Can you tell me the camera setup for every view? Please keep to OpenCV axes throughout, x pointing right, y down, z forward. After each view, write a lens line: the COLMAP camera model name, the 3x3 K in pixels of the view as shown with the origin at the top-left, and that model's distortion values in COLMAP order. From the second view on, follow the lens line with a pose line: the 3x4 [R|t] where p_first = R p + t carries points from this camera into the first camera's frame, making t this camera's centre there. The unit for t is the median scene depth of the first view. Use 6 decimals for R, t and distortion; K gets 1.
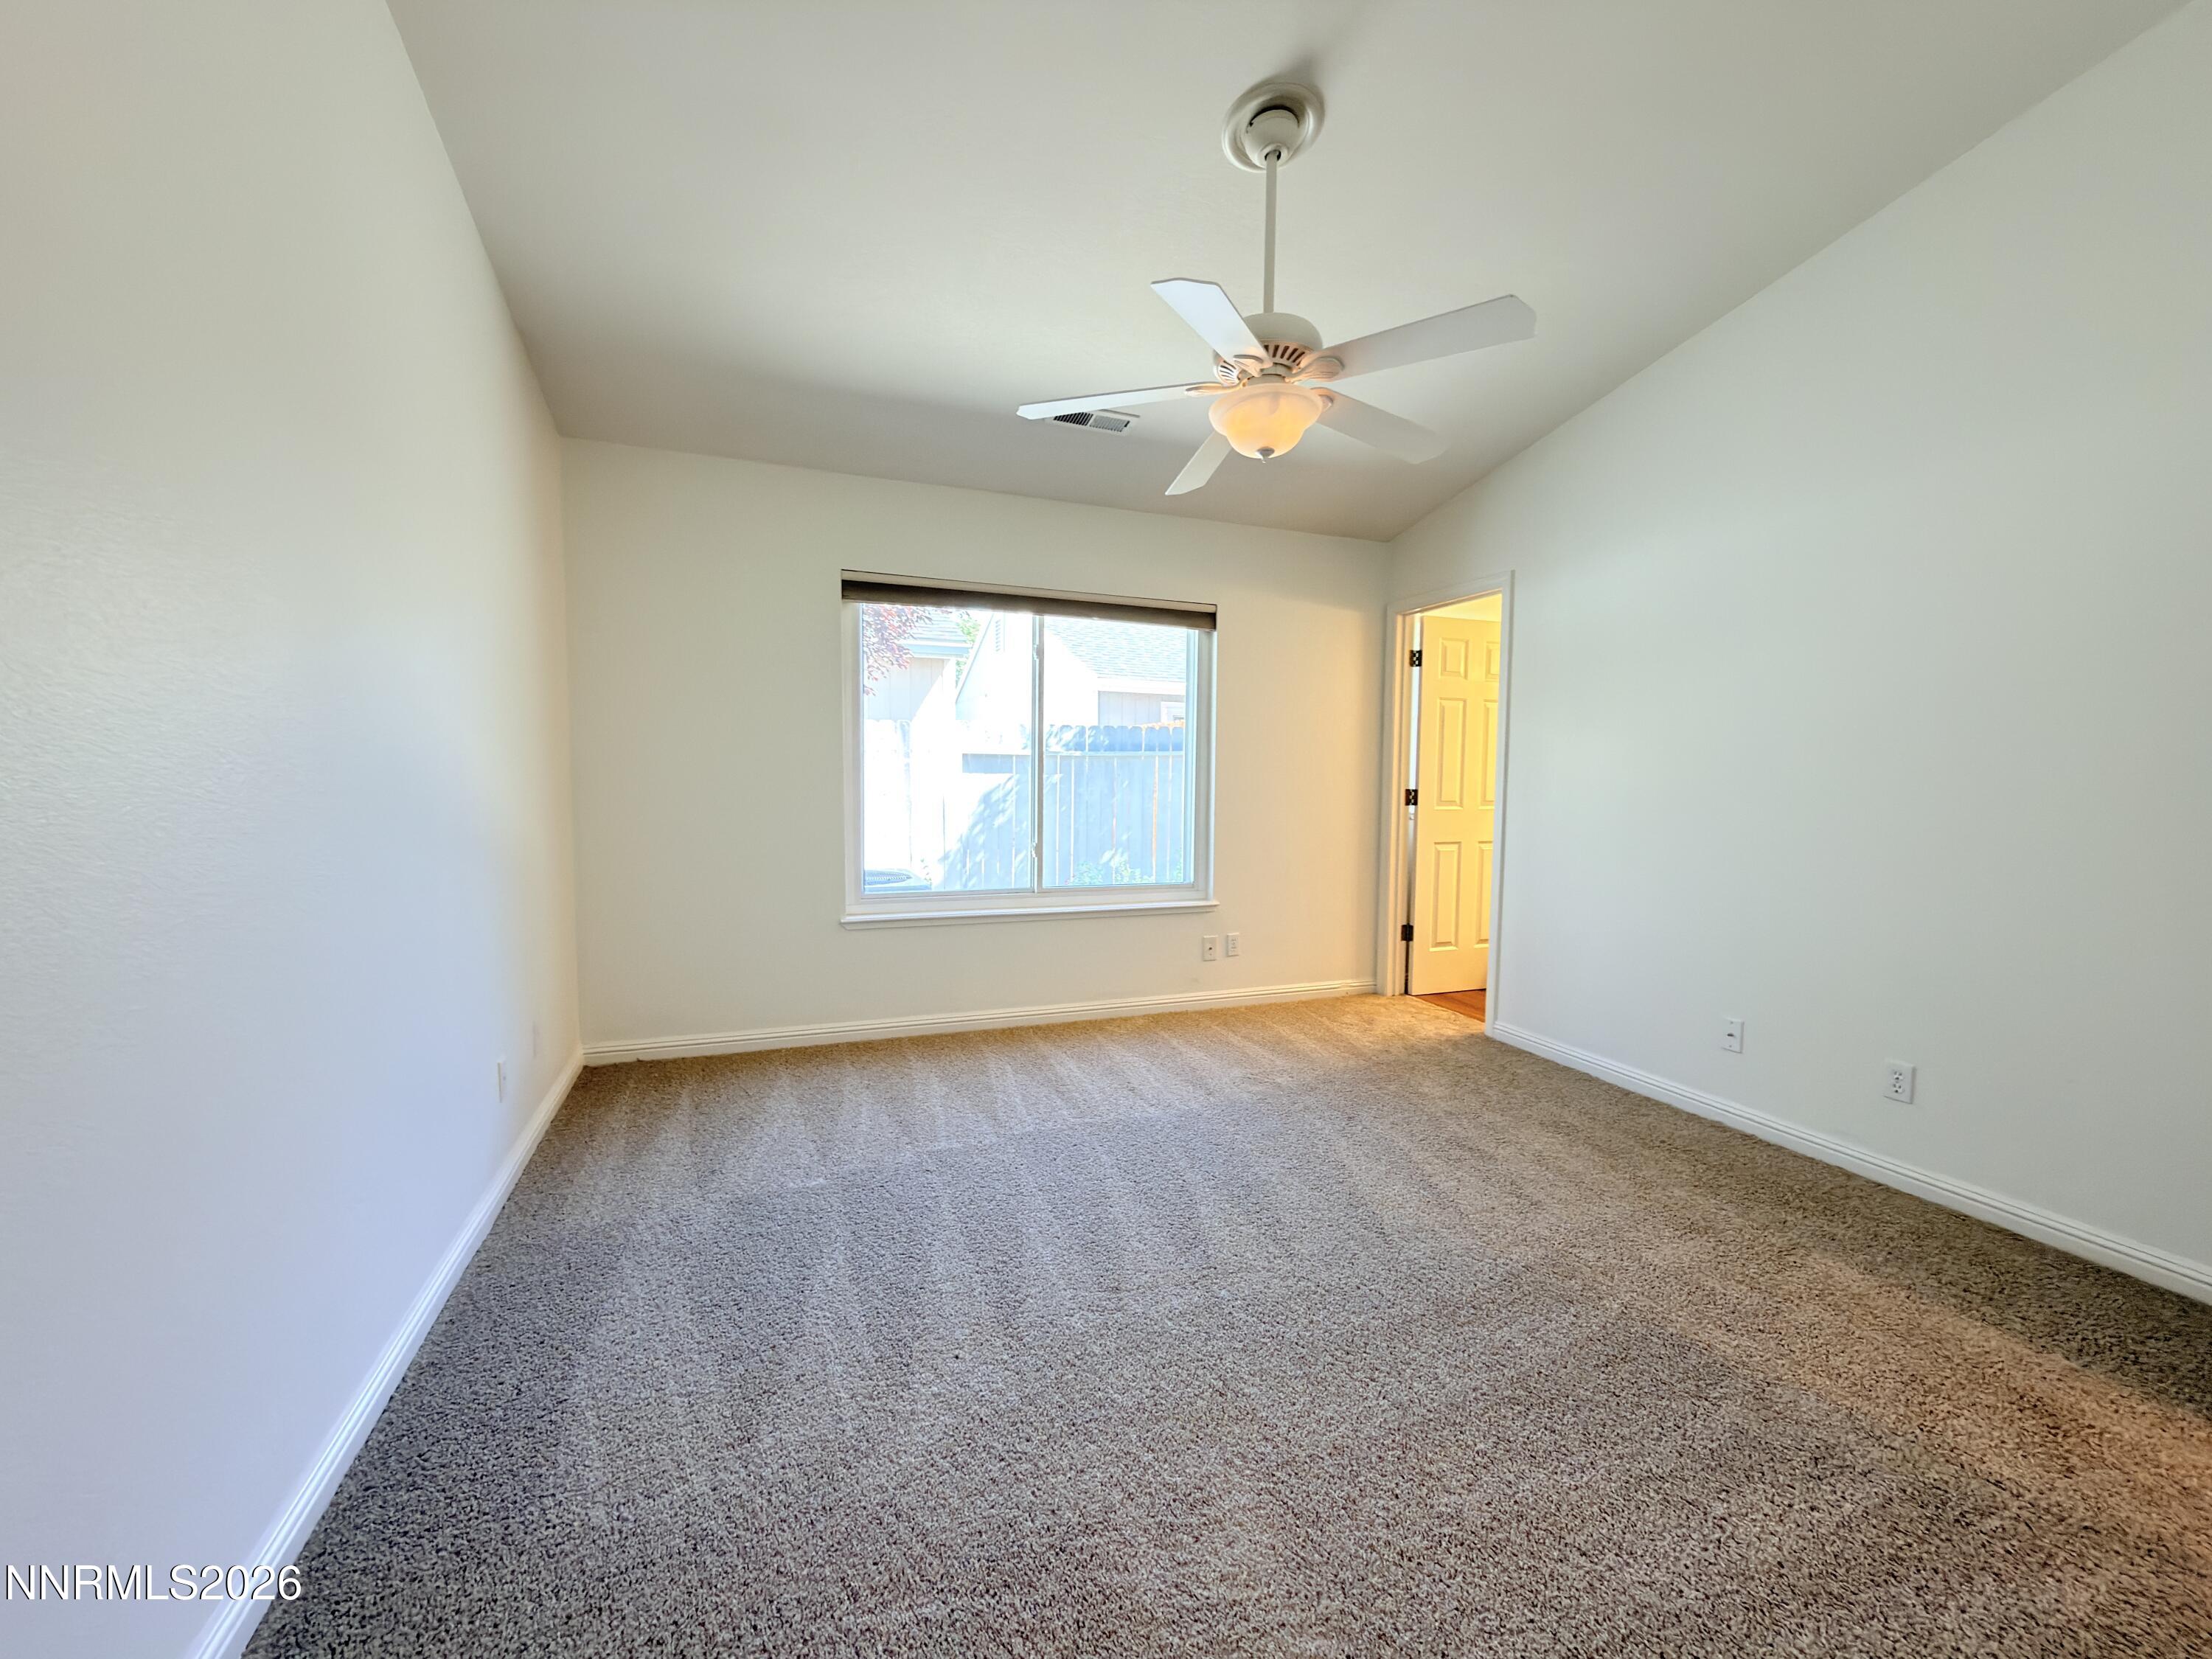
lens RADIAL K [[885.1, 0, 1098.9], [0, 885.1, 826.5], [0, 0, 1]] dist [-0.007842, 0.001113]
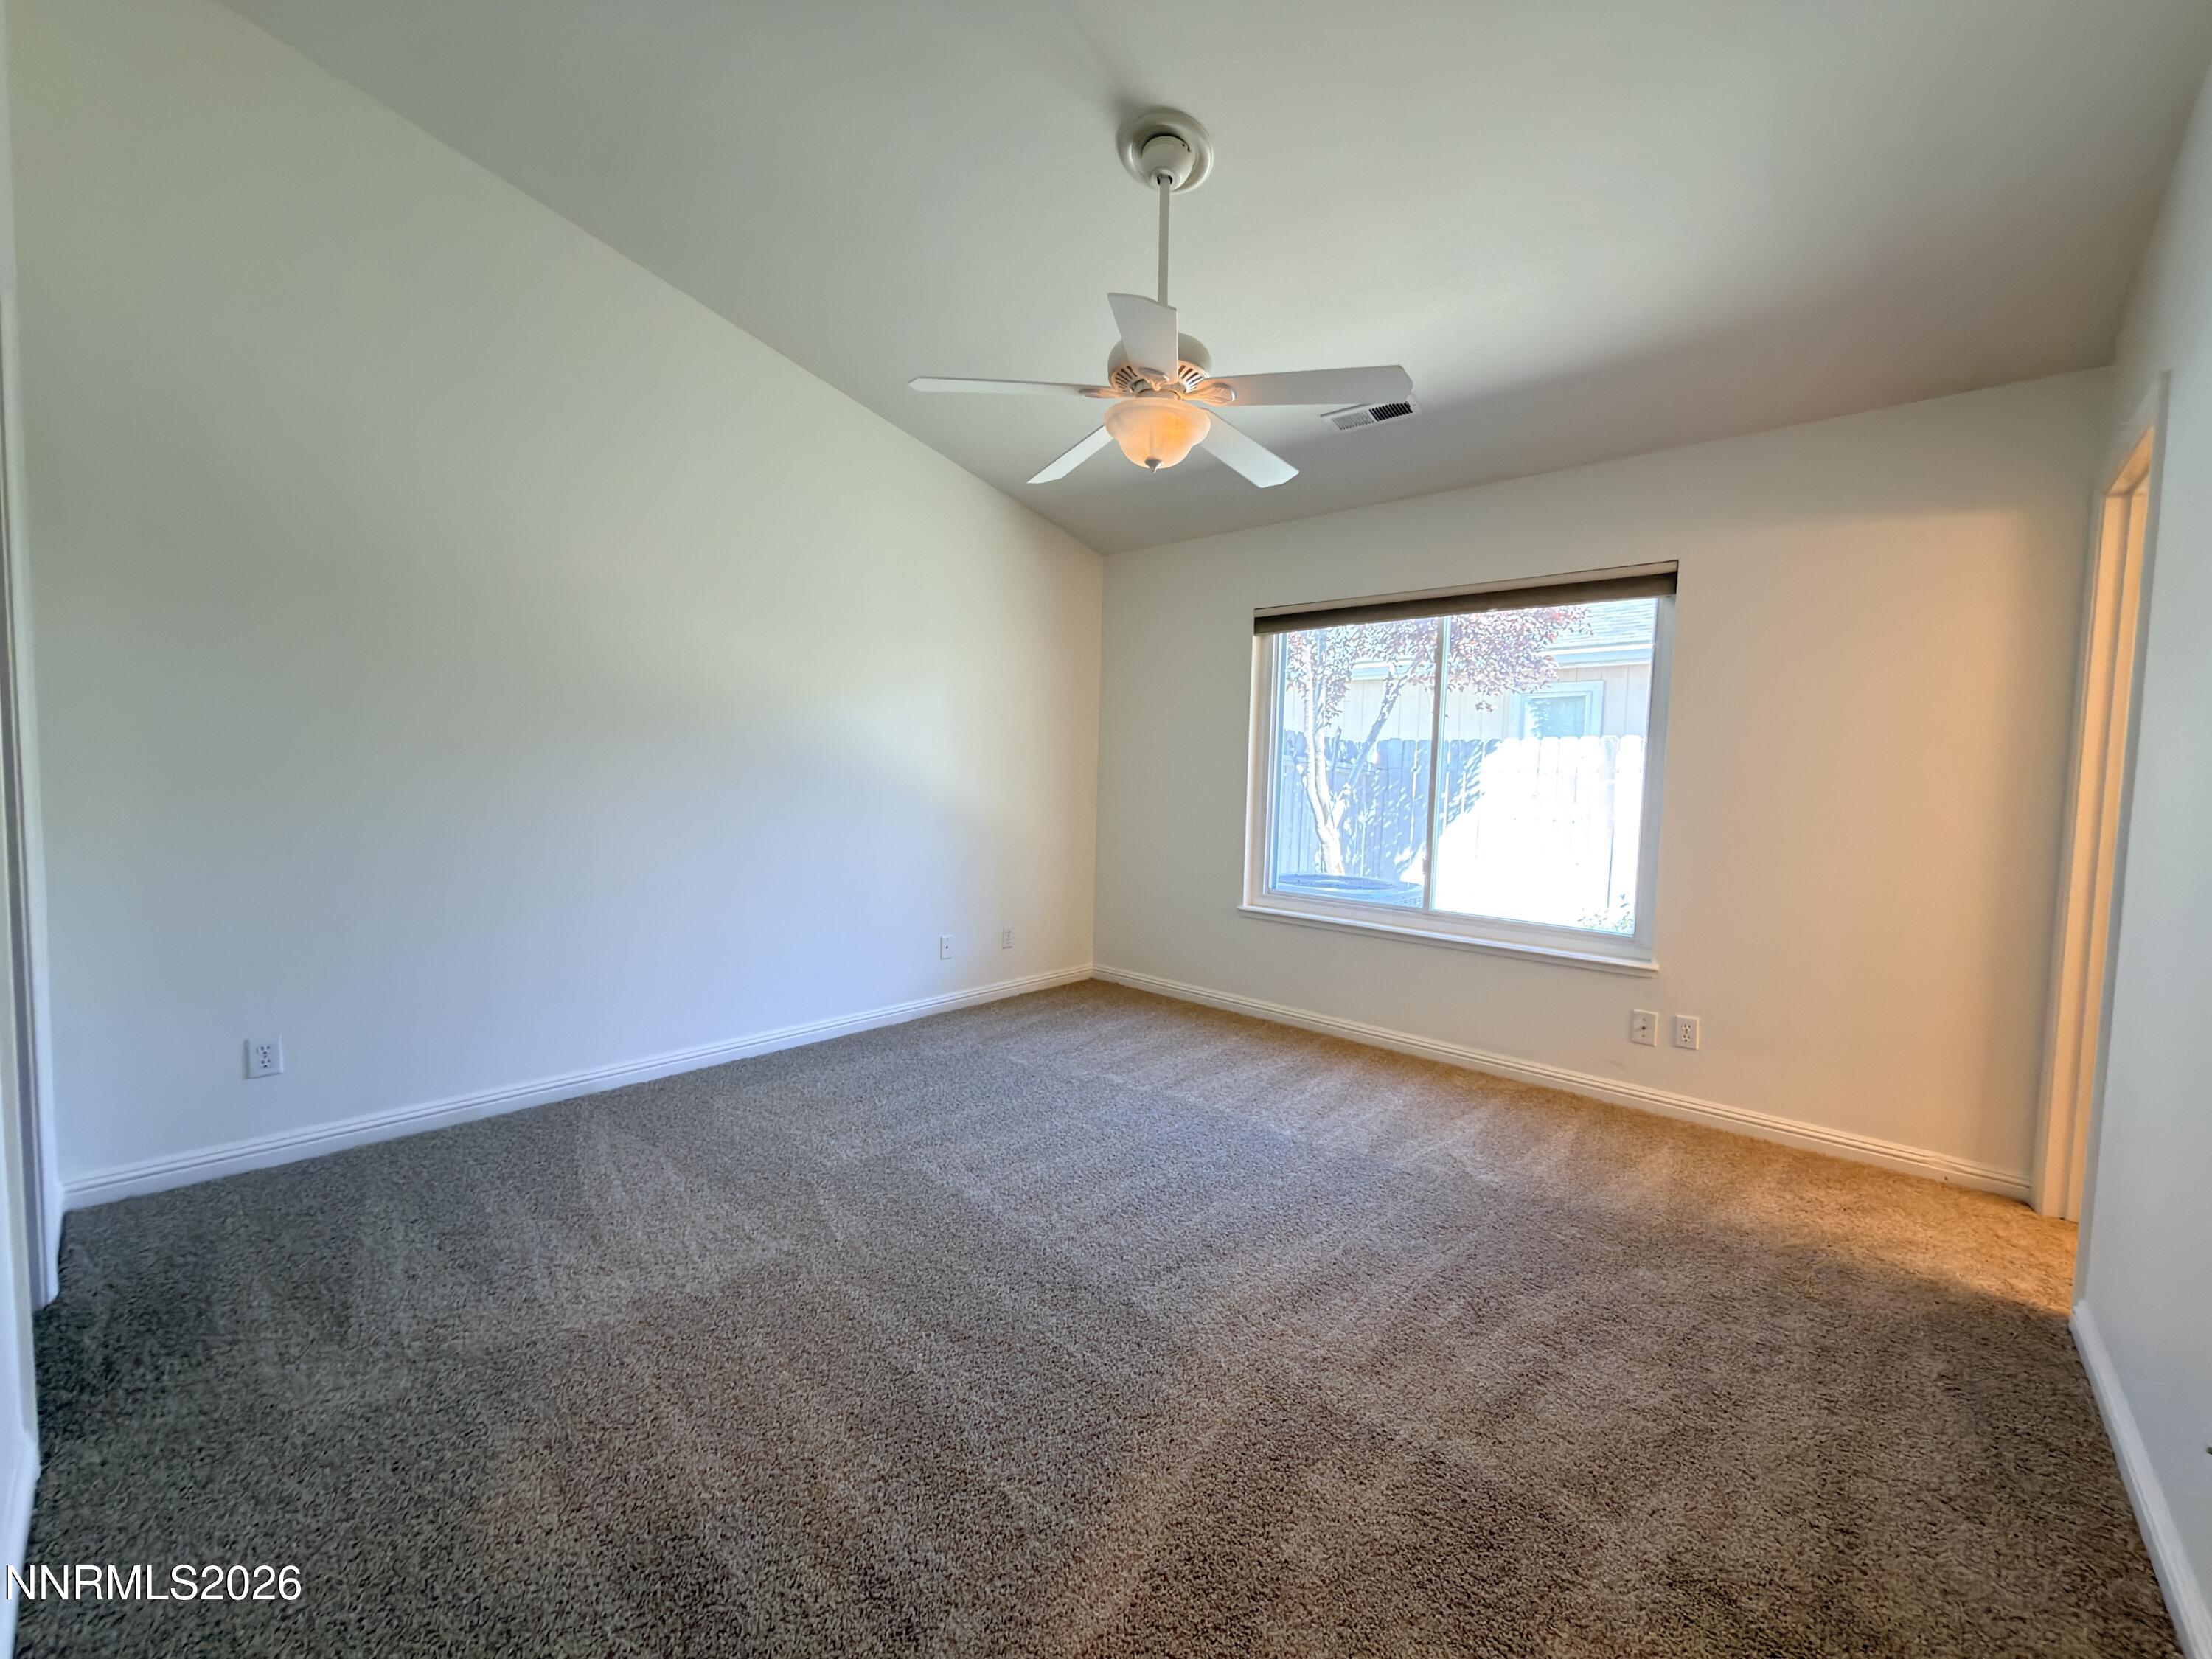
lens RADIAL K [[885.1, 0, 1097.1], [0, 885.1, 832.3], [0, 0, 1]] dist [-0.007842, 0.001113]
pose [[0.452285, 0.057366, -0.890027, 0.635404], [-0.081651, 0.996402, 0.022730, -0.004667], [0.888128, 0.062391, 0.455341, 0.282882]]
